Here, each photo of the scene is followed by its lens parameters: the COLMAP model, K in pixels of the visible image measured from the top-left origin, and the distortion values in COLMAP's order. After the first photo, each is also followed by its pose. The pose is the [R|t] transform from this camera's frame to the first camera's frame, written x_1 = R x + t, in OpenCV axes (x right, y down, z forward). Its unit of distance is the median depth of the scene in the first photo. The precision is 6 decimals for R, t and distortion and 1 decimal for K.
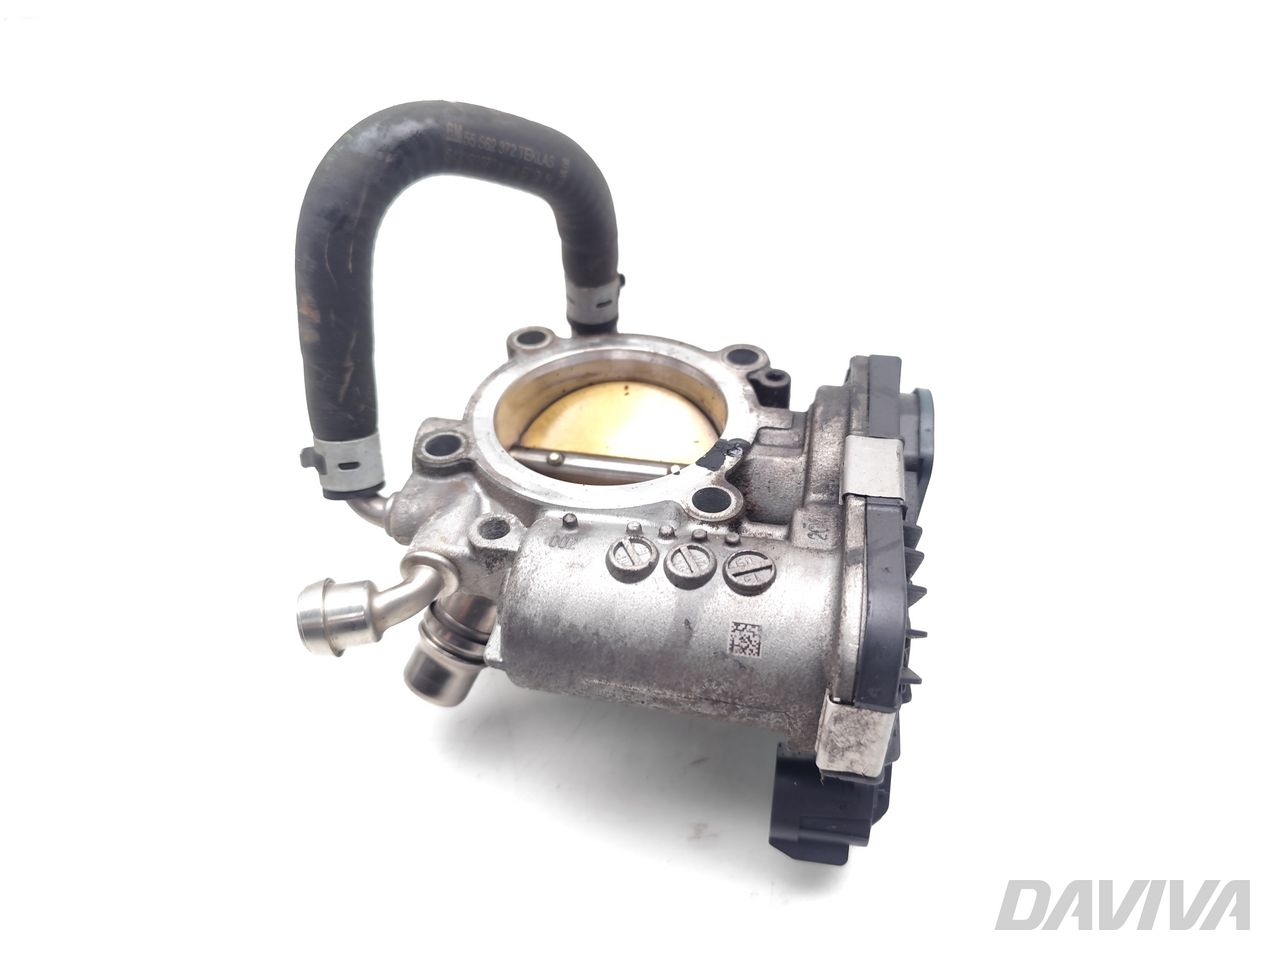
lens RADIAL K [[862.6, 0, 638.7], [0, 862.6, 482.1], [0, 0, 1]] dist [-0.002282, -0.001181]
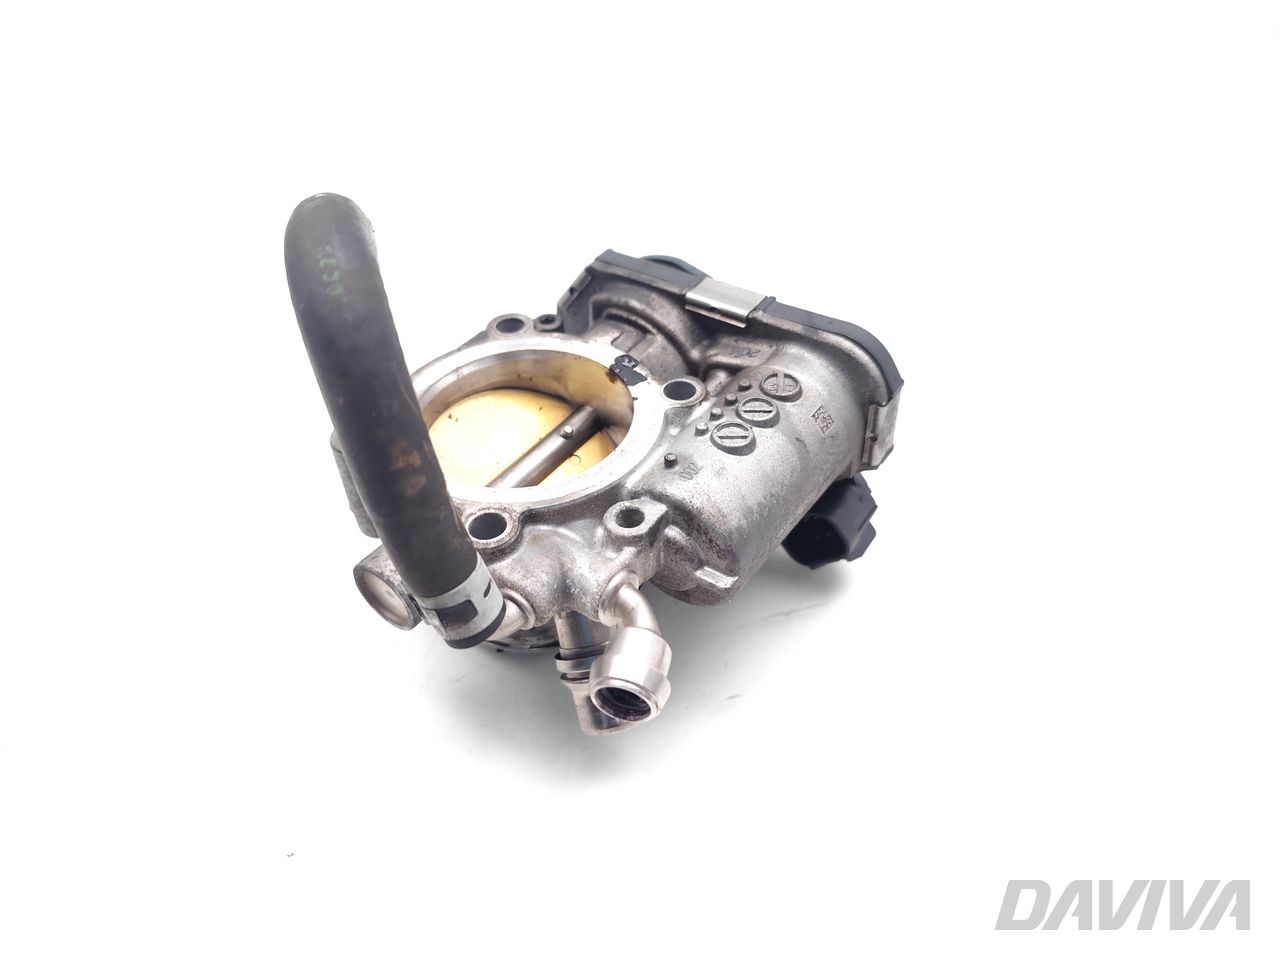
lens RADIAL K [[862.6, 0, 638.0], [0, 862.6, 478.2], [0, 0, 1]] dist [-0.002282, -0.001181]
pose [[0.432918, -0.623231, 0.651280, -0.750371], [0.620125, 0.730273, 0.286613, -0.253993], [-0.654238, 0.279795, 0.702629, 0.214542]]
